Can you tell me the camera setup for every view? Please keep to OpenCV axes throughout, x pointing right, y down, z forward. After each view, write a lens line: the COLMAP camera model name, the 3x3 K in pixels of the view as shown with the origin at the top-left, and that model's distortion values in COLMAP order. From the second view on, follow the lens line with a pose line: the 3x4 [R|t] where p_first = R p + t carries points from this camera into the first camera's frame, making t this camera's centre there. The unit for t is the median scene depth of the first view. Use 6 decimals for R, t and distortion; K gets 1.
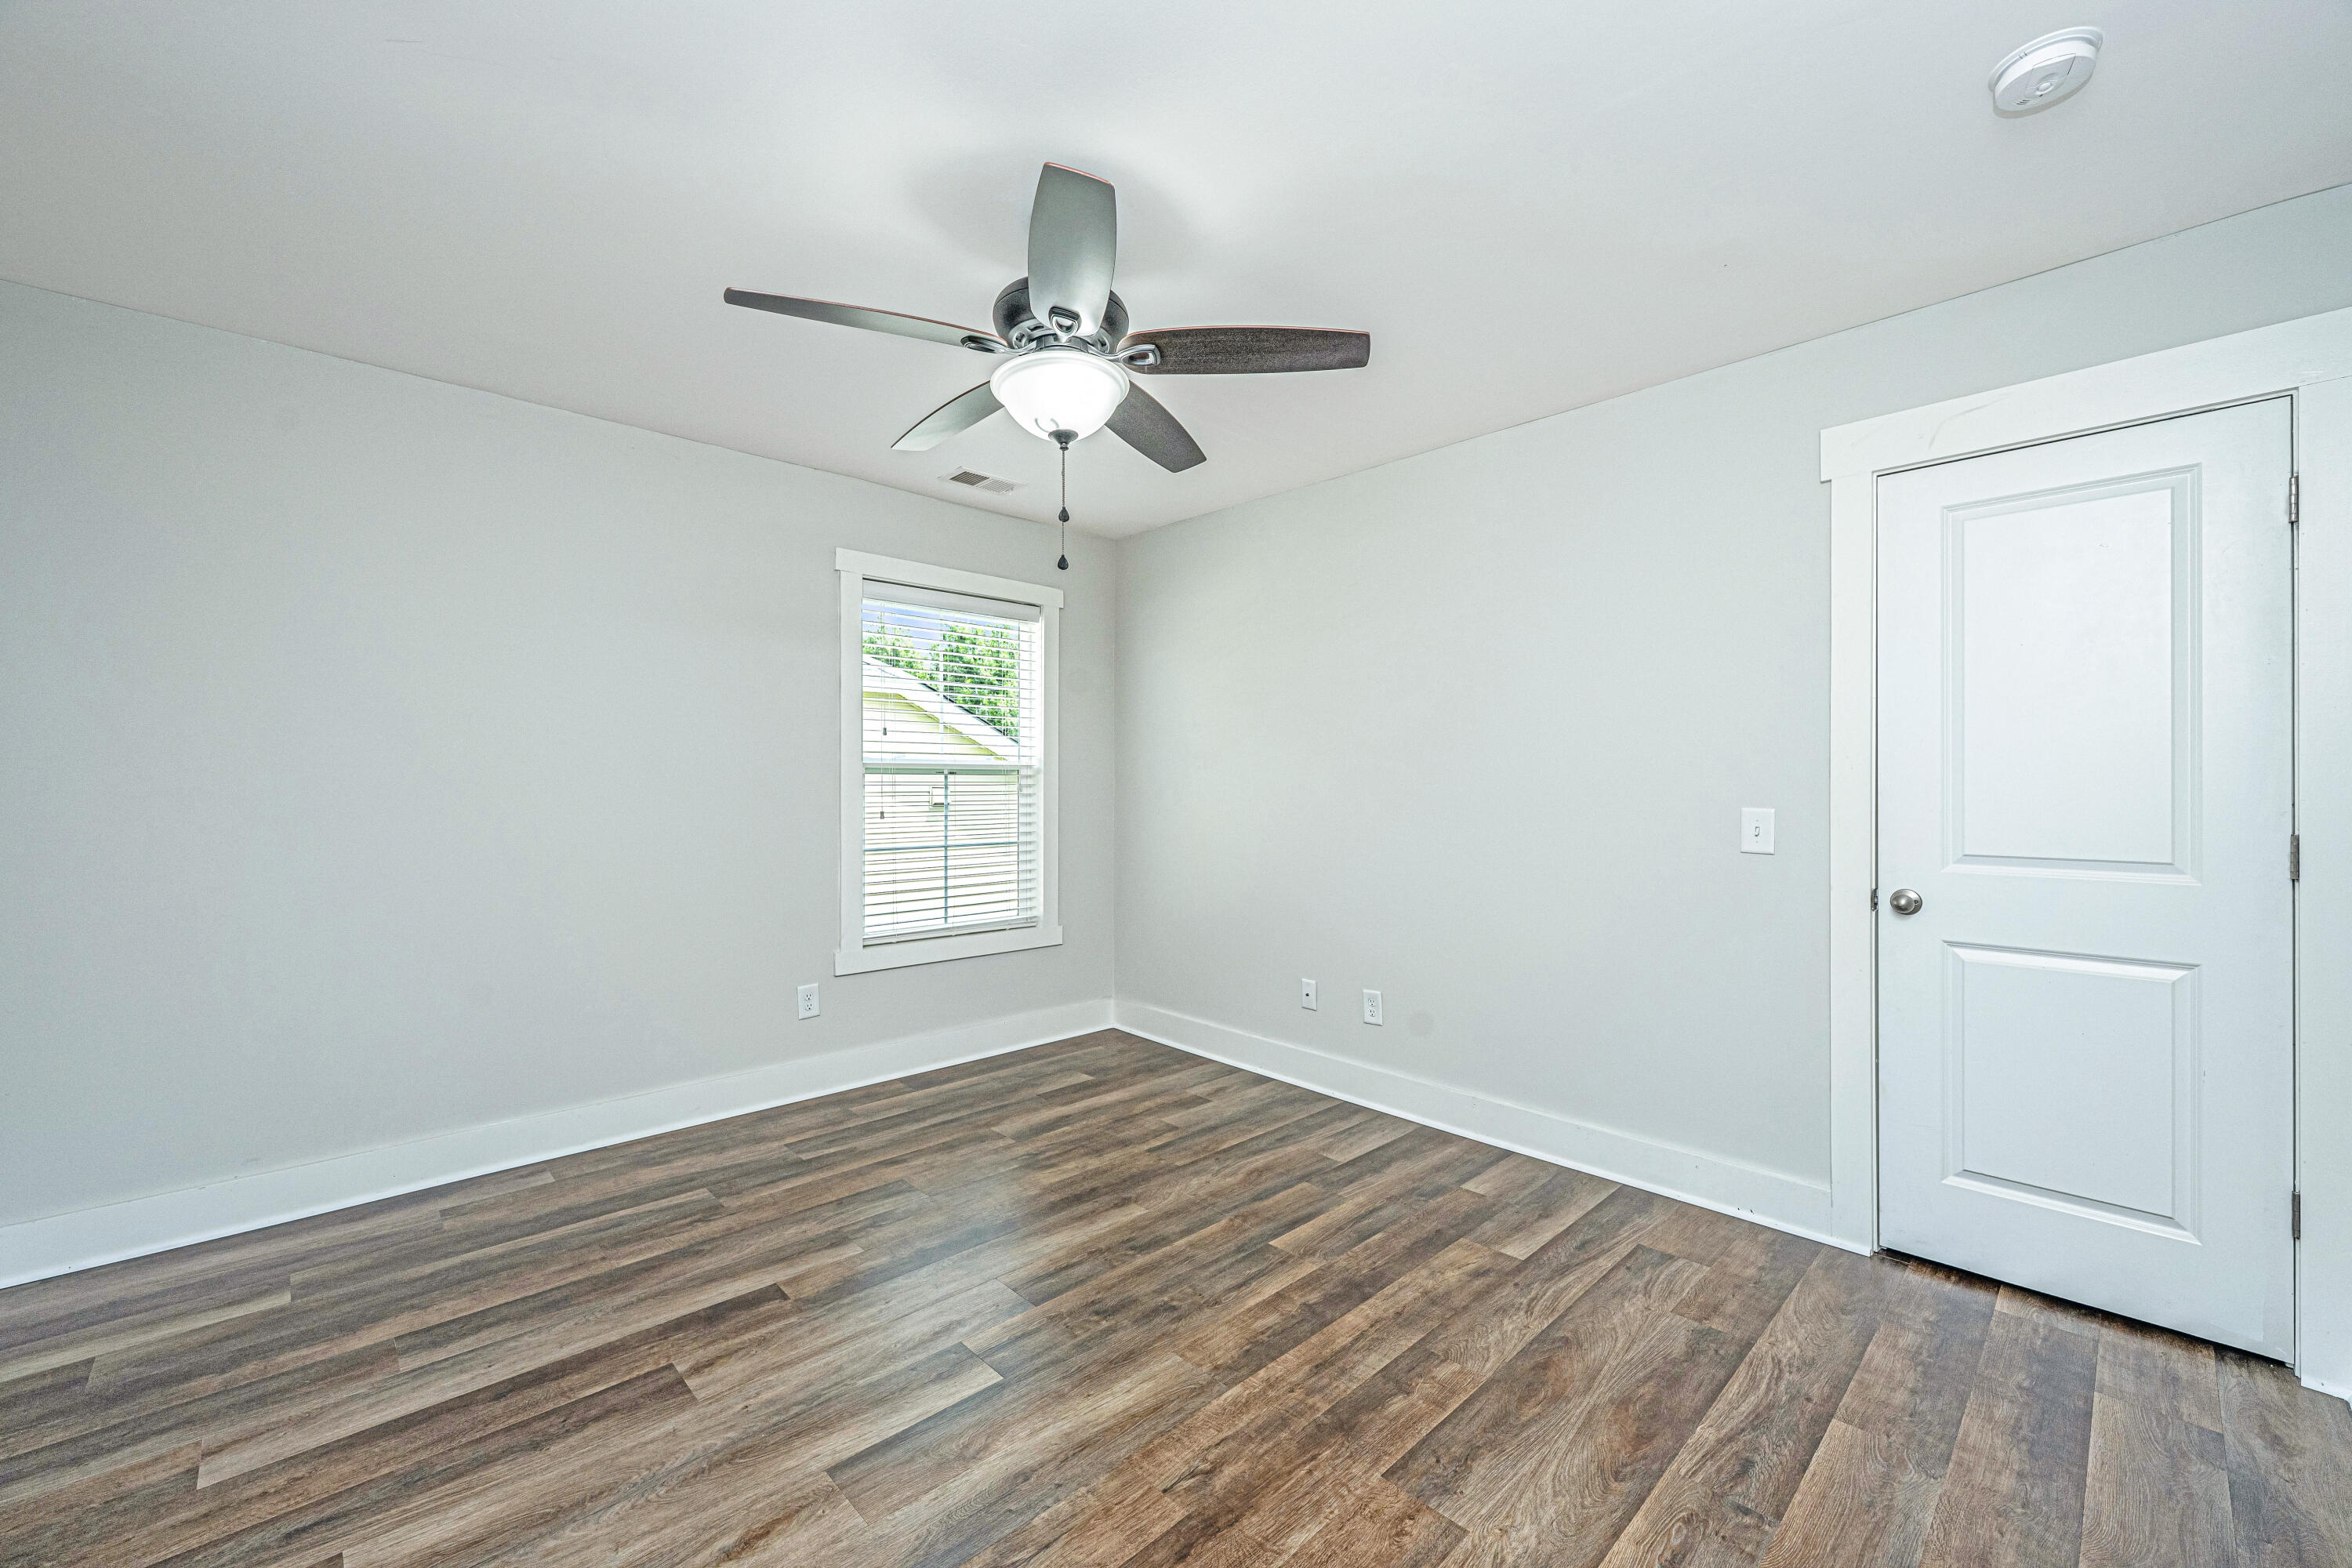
lens RADIAL K [[949.1, 0, 1192.1], [0, 949.1, 785.9], [0, 0, 1]] dist [-0.002967, -0.000005]
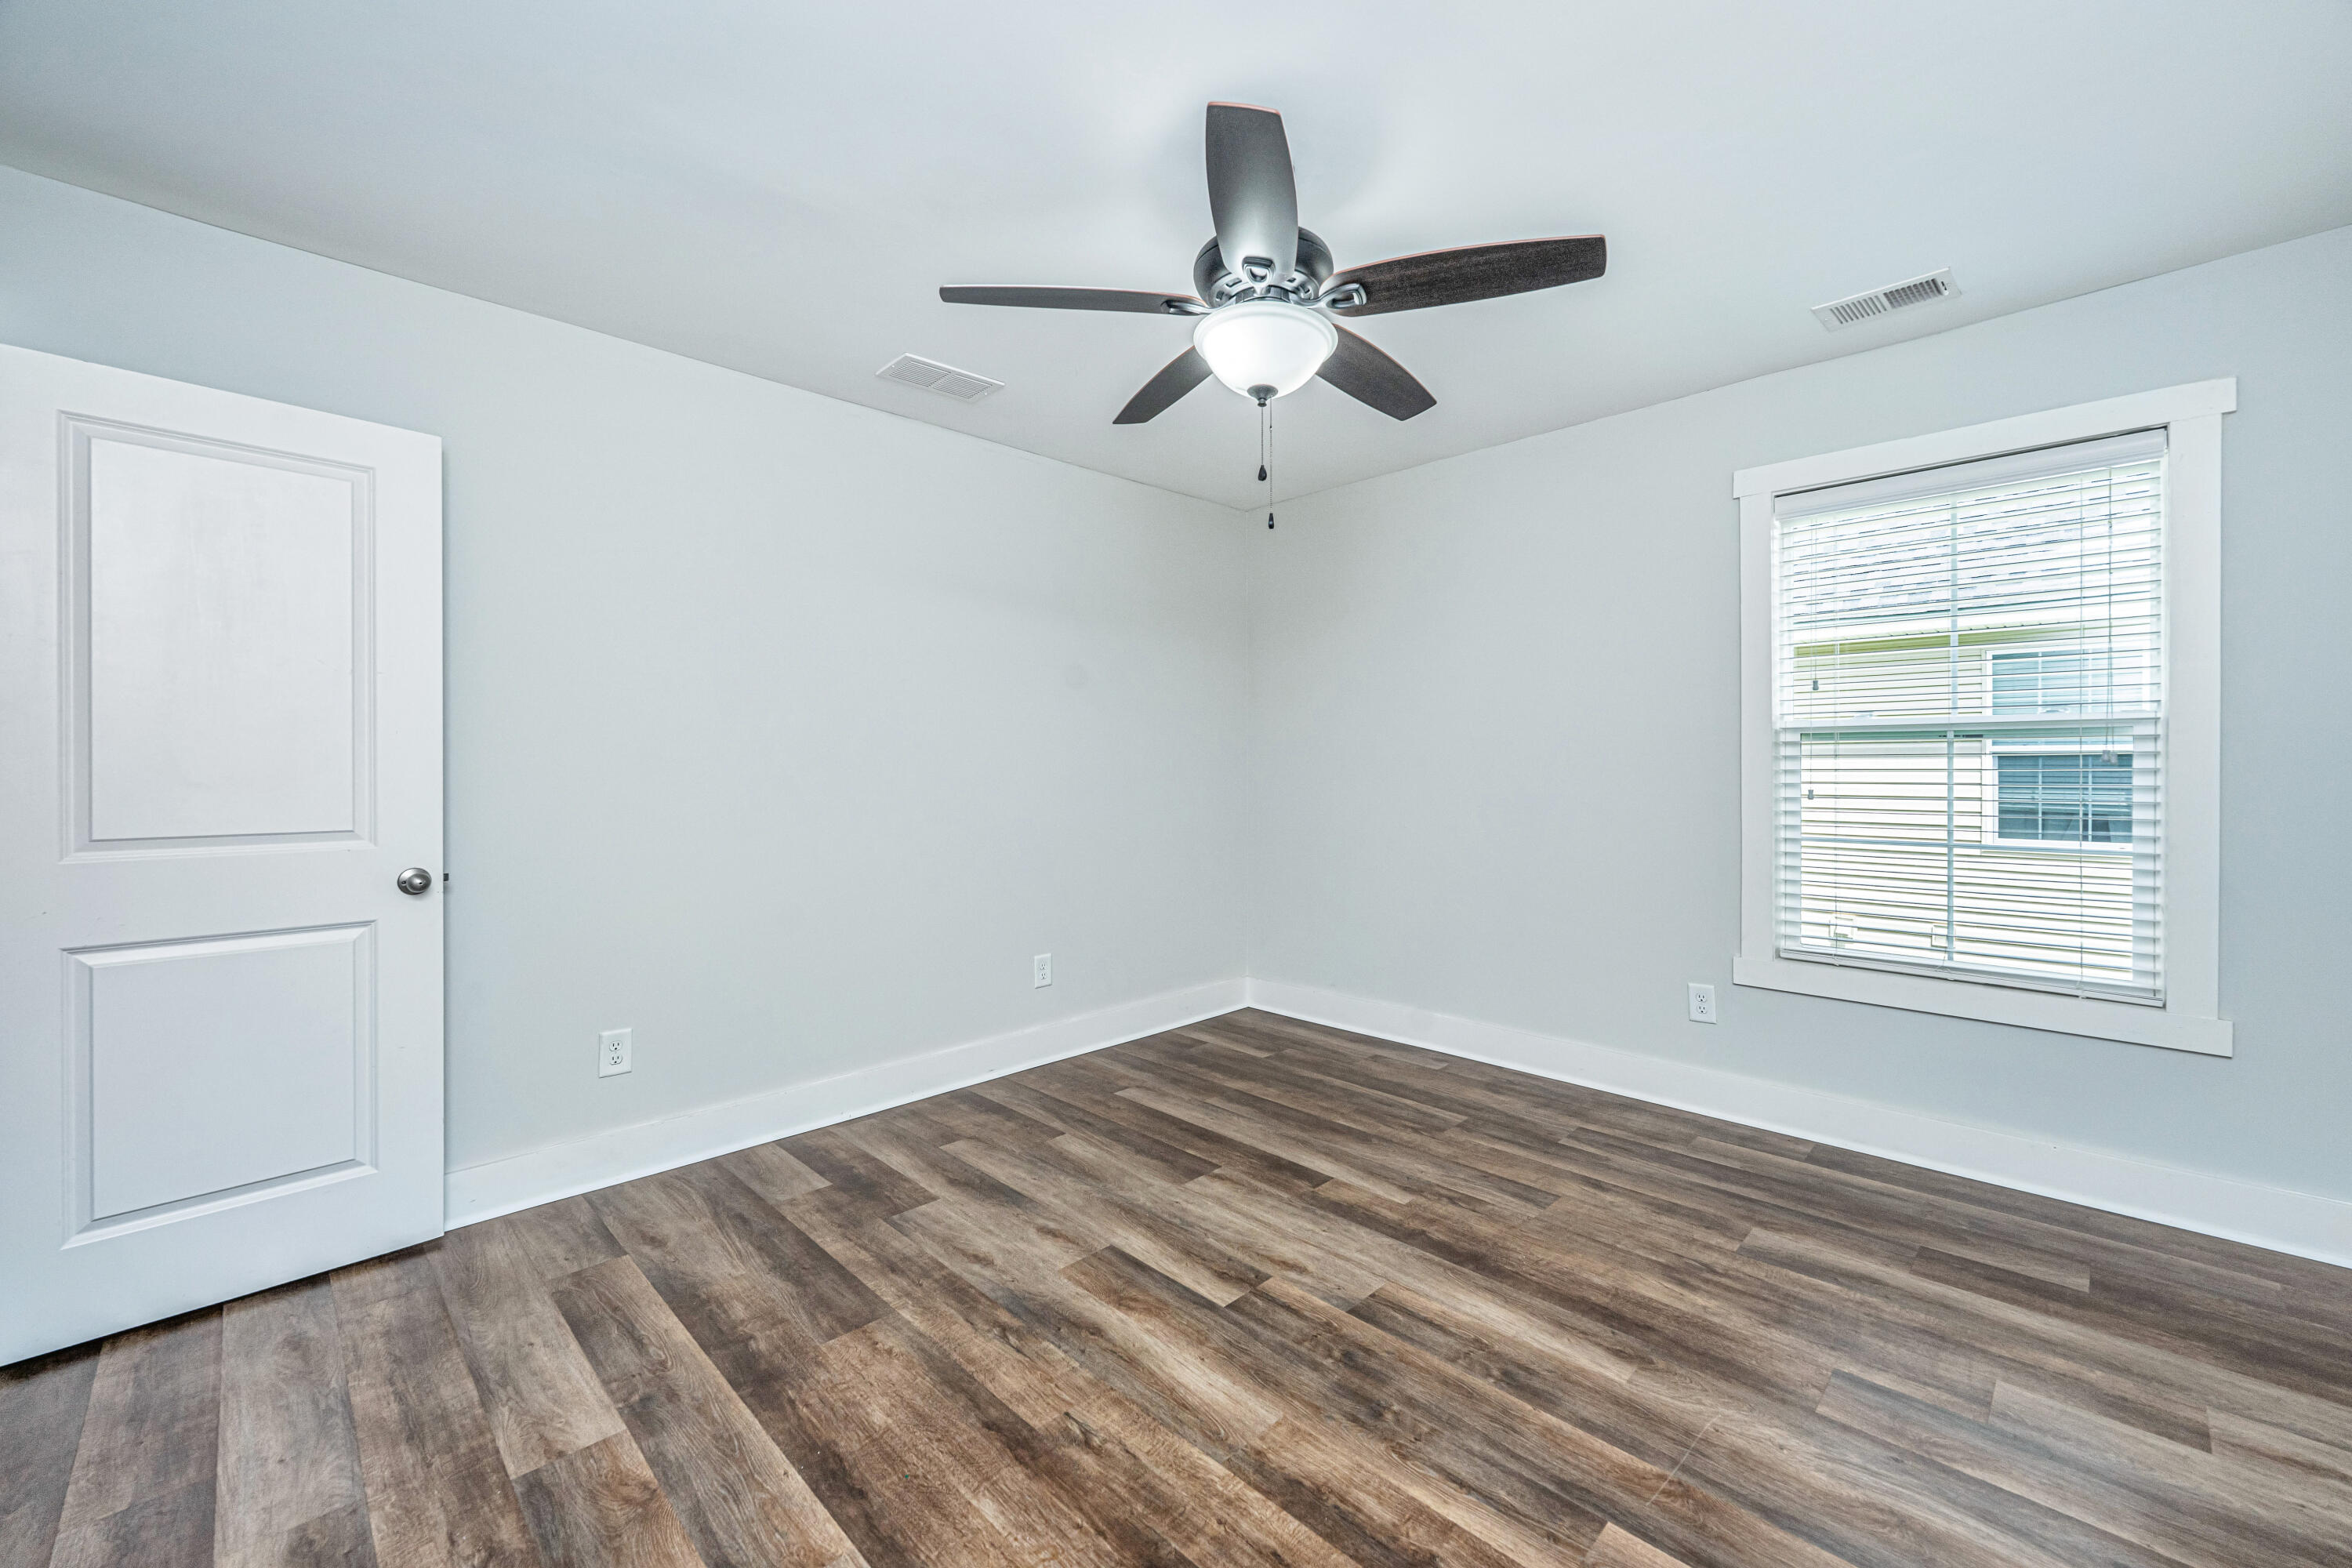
lens RADIAL K [[949.1, 0, 1172.0], [0, 949.1, 771.1], [0, 0, 1]] dist [-0.002967, -0.000005]
pose [[-0.009975, 0.005995, -0.999932, 0.668402], [0.001239, 0.999981, 0.005983, 0.010065], [0.999949, -0.001179, -0.009983, 0.732150]]
